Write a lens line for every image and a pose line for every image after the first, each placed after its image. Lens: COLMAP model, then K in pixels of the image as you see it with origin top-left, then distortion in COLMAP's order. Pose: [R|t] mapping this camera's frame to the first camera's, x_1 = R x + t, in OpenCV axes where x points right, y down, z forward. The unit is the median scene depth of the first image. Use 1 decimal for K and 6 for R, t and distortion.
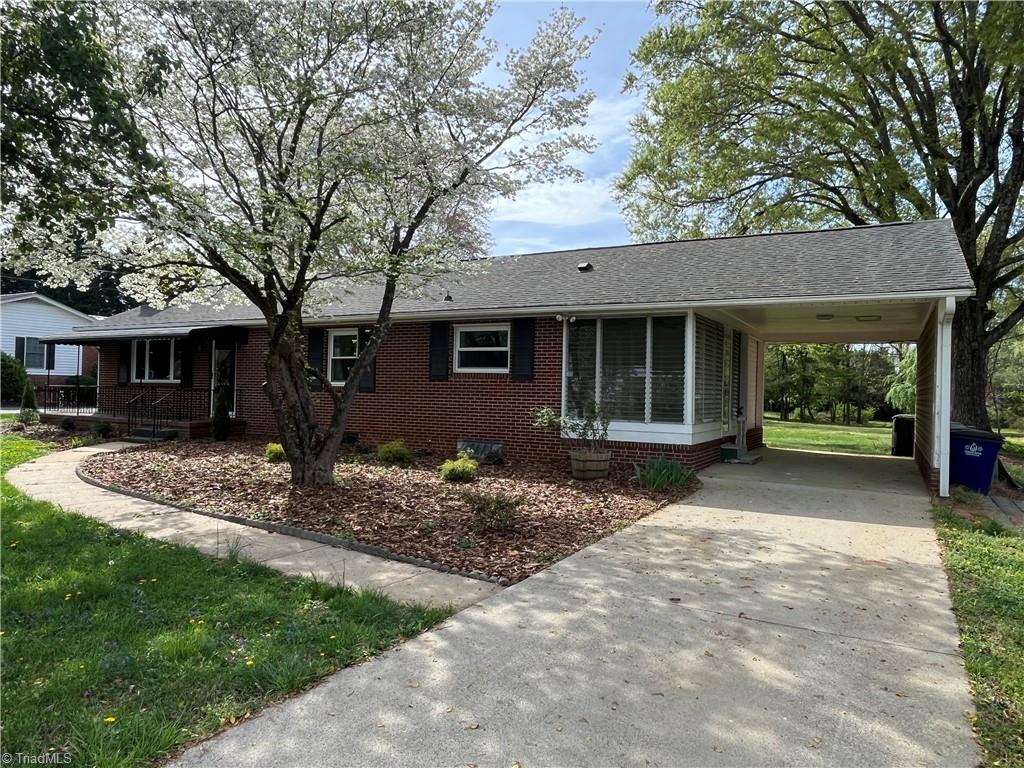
lens RADIAL K [[695.0, 0, 512.0], [0, 695.0, 384.0], [0, 0, 1]] dist [0.001440, -0.000640]
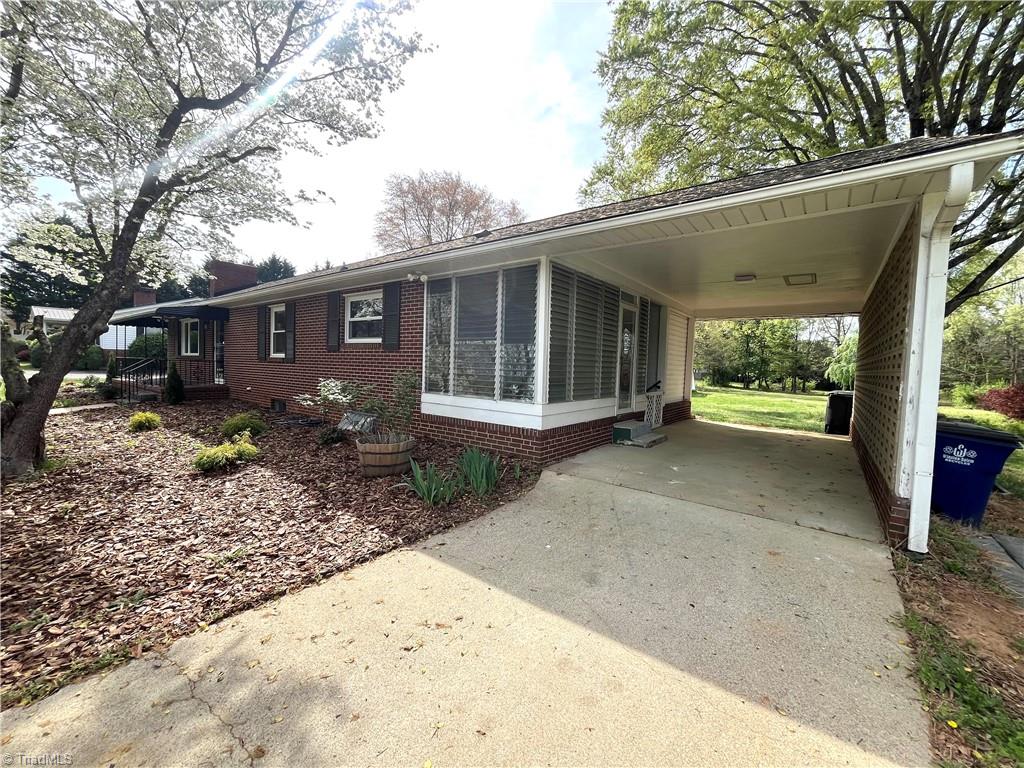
lens RADIAL K [[415.2, 0, 512.0], [0, 415.2, 384.0], [0, 0, 1]] dist [-0.003100, -0.000073]
pose [[0.987915, 0.014486, -0.154318, 0.241453], [-0.006693, 0.998681, 0.050900, 0.009785], [0.154852, -0.049252, 0.986709, 0.434127]]
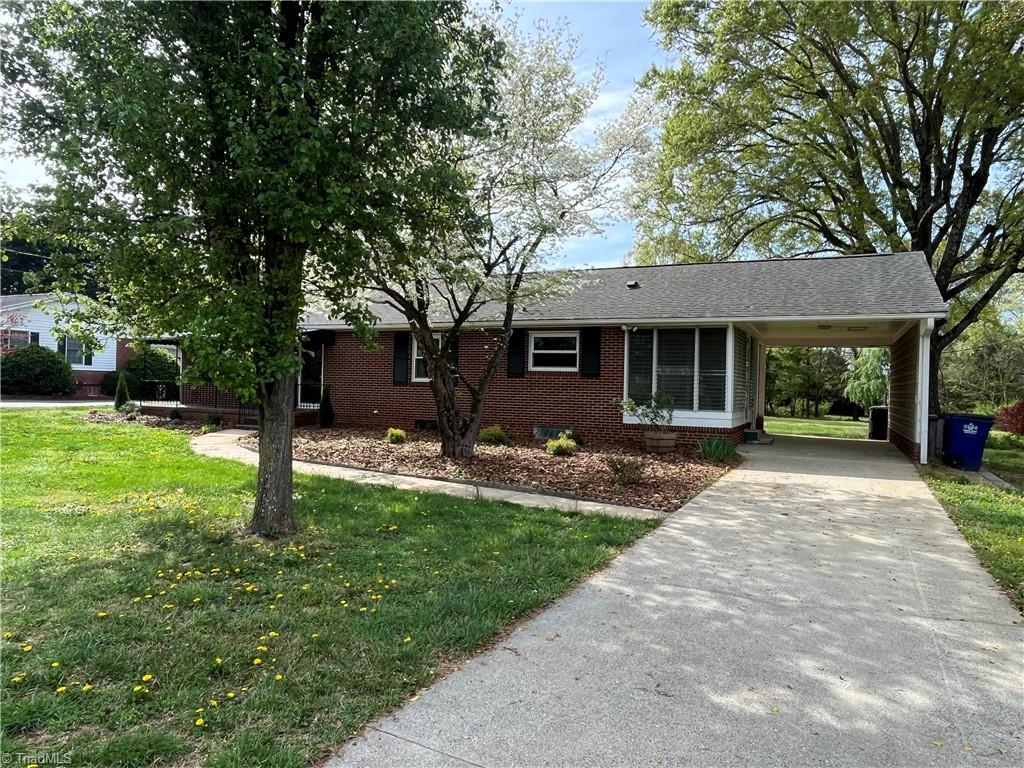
lens RADIAL K [[702.3, 0, 512.0], [0, 702.3, 384.0], [0, 0, 1]] dist [0.002131, 0.000027]
pose [[0.997841, 0.001733, 0.065649, -0.189509], [-0.002169, 0.999976, 0.006576, -0.001383], [-0.065636, -0.006704, 0.997821, -0.221331]]
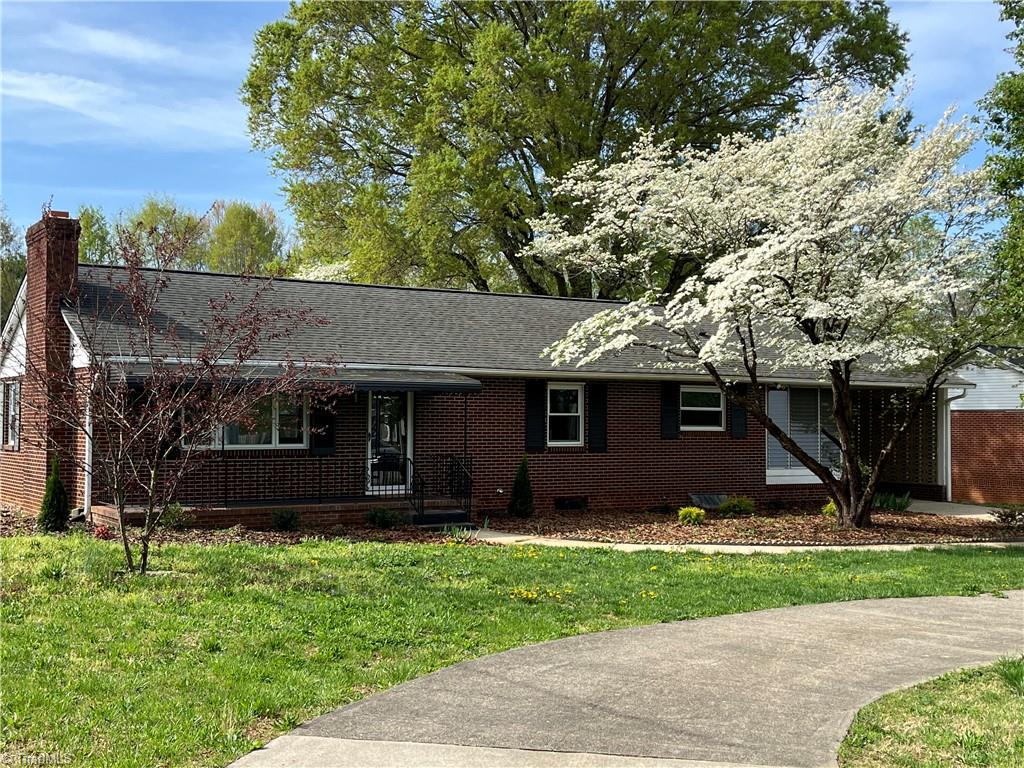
lens RADIAL K [[1264.8, 0, 512.0], [0, 1264.8, 384.0], [0, 0, 1]] dist [0.019361, 0.006839]
pose [[0.474565, 0.006143, 0.880199, -1.838839], [-0.005882, 0.999975, -0.003807, -0.076222], [-0.880201, -0.003371, 0.474589, 0.306201]]
